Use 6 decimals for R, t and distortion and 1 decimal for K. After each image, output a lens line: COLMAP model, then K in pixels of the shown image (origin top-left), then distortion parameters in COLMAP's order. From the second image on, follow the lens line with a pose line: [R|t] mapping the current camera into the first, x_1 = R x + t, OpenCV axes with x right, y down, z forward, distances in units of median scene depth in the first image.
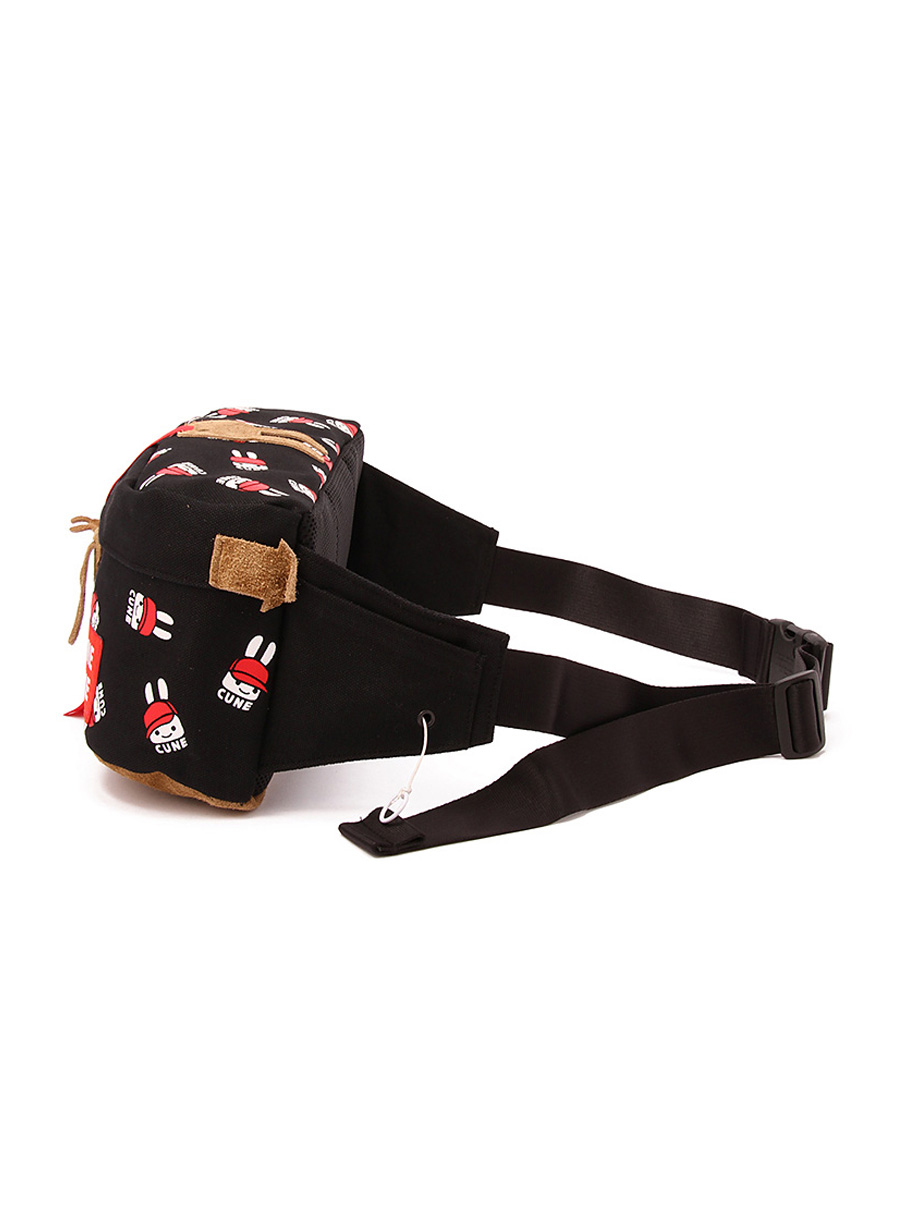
lens RADIAL K [[1996.0, 0, 459.7], [0, 1996.0, 616.8], [0, 0, 1]] dist [0.126350, 0.000000]
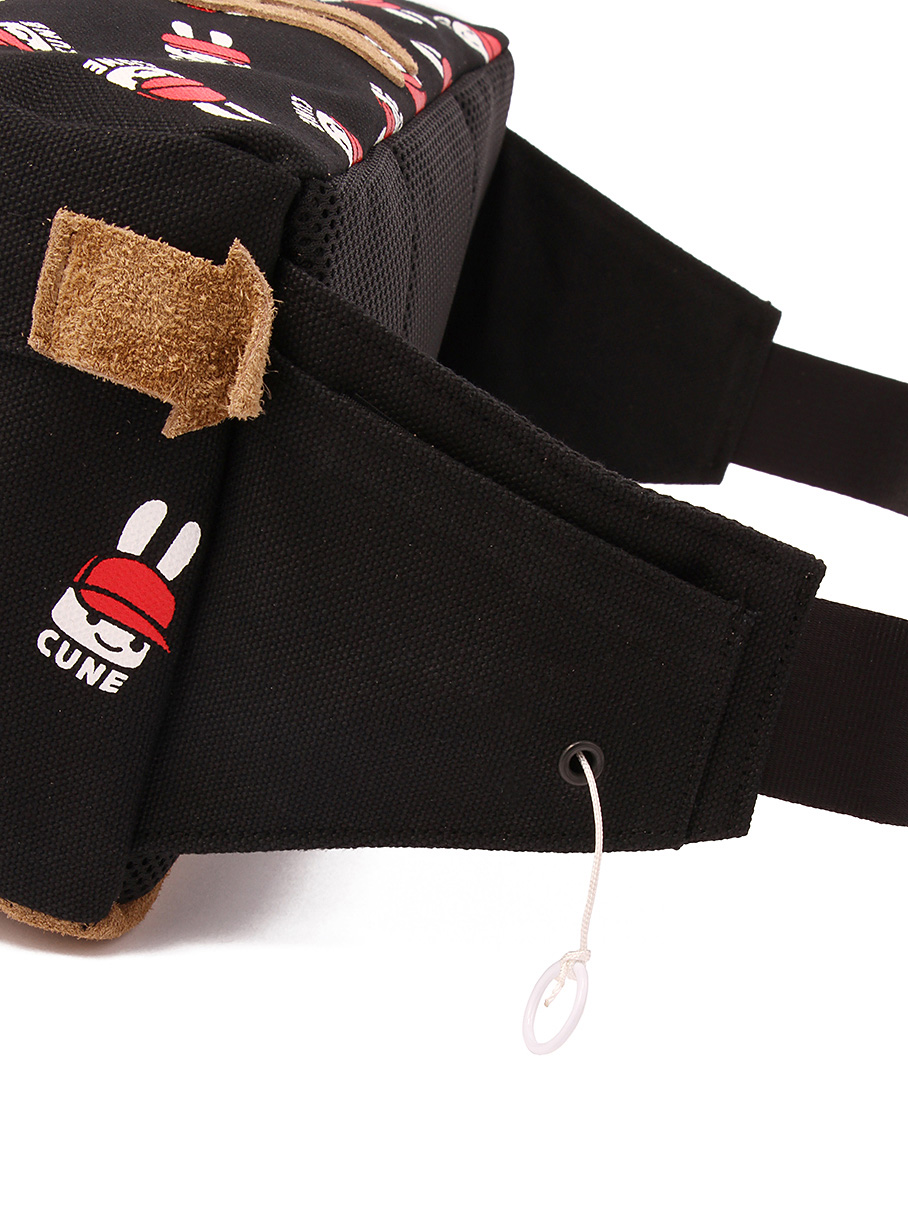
lens RADIAL K [[1996.0, 0, 450.0], [0, 1996.0, 625.3], [0, 0, 1]] dist [0.126350, 0.000000]
pose [[0.990772, 0.110492, -0.078499, -0.014703], [-0.102786, 0.990037, 0.096235, -0.008802], [0.088350, -0.087279, 0.992258, 0.627690]]
